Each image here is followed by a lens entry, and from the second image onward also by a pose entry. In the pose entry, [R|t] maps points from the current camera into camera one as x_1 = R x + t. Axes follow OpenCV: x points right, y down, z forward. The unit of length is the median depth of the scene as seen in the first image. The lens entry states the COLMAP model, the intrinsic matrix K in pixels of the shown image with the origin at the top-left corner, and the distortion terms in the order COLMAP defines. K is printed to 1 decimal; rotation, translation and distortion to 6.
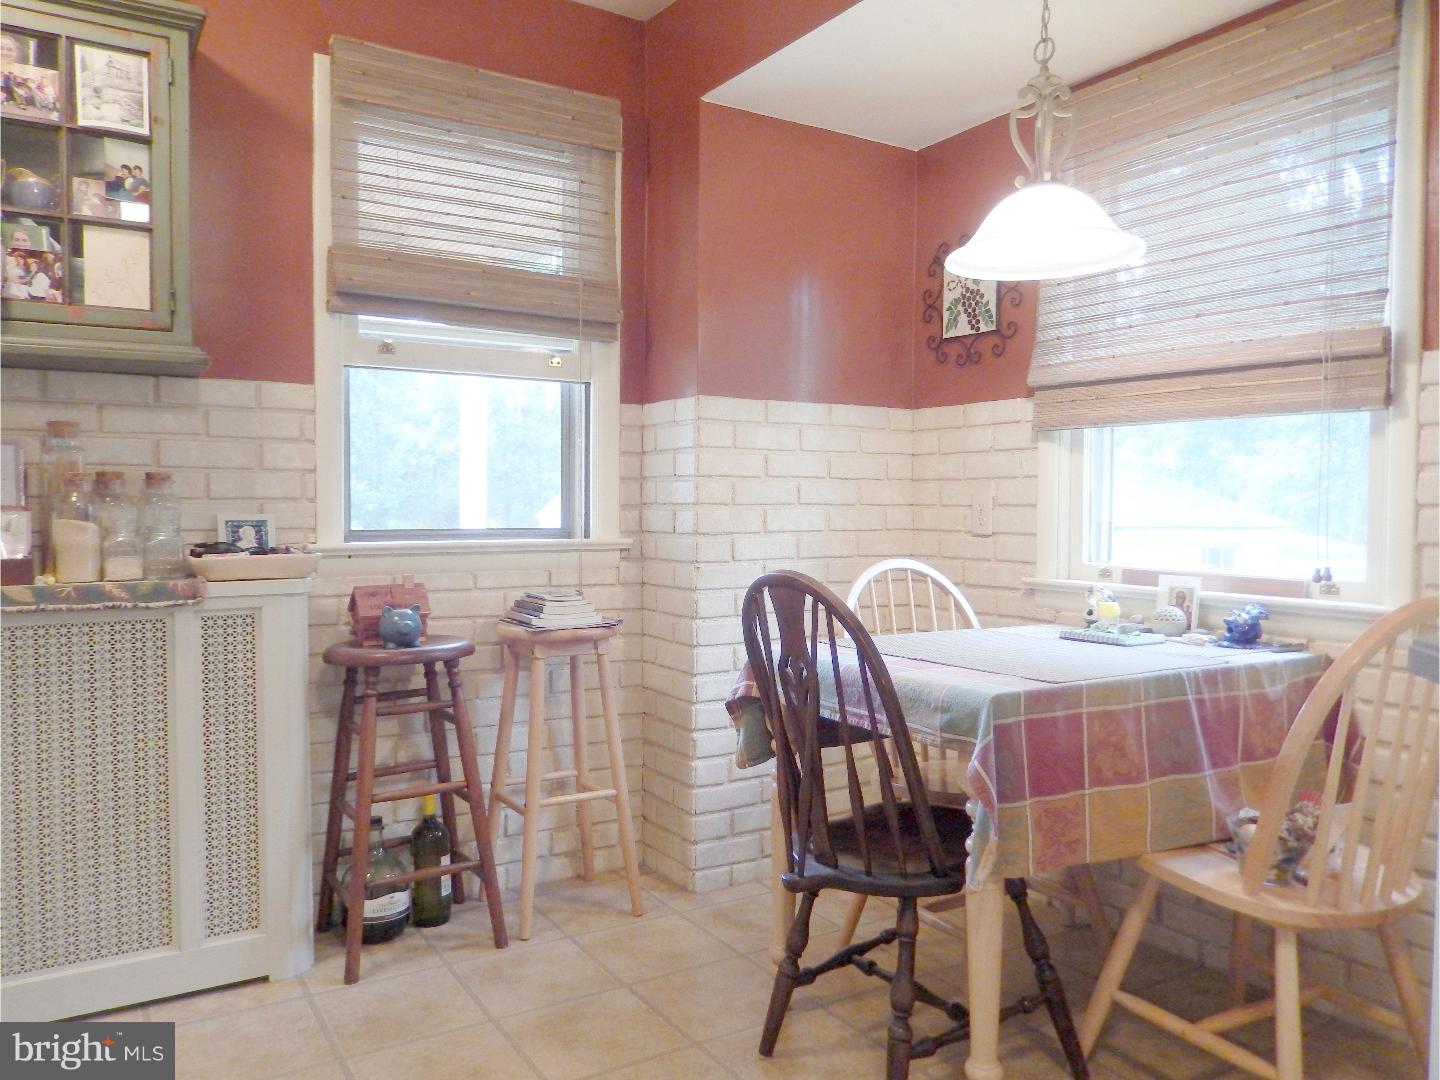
lens RADIAL K [[1217.3, 0, 720.0], [0, 1217.3, 540.0], [0, 0, 1]] dist [0.003628, 0.004010]
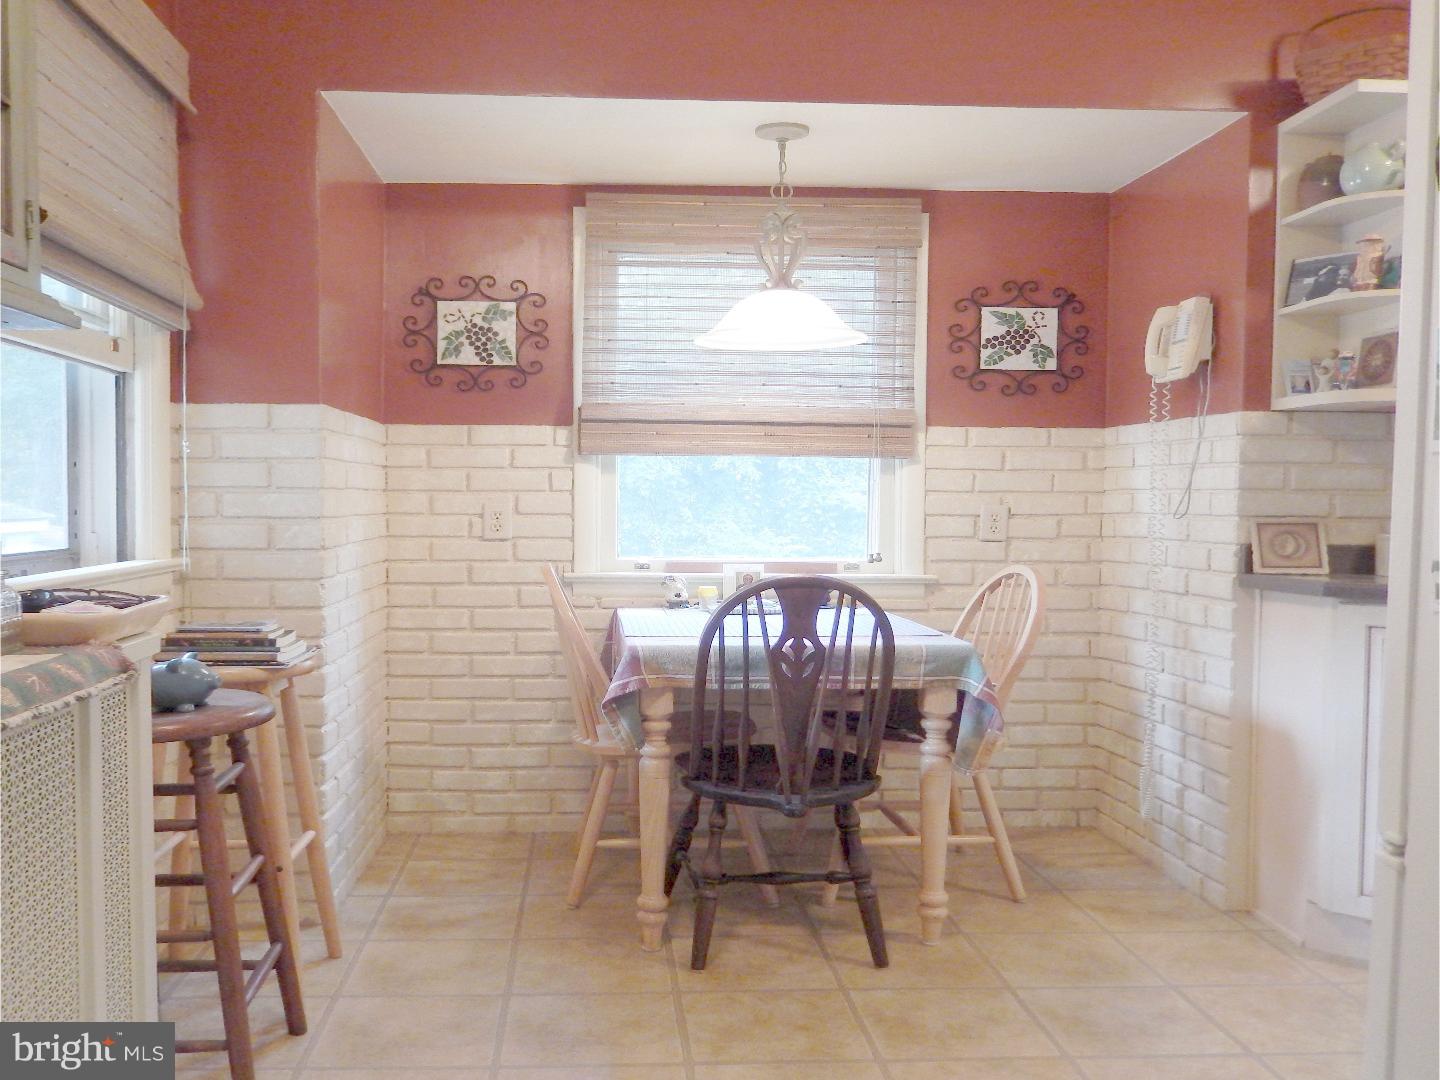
lens RADIAL K [[1058.0, 0, 720.0], [0, 1058.0, 540.0], [0, 0, 1]] dist [-0.026210, 0.004551]
pose [[0.497130, -0.034204, 0.867002, -0.557257], [0.026244, 0.999358, 0.024377, -0.022724], [-0.867279, 0.010635, 0.497708, 0.314104]]
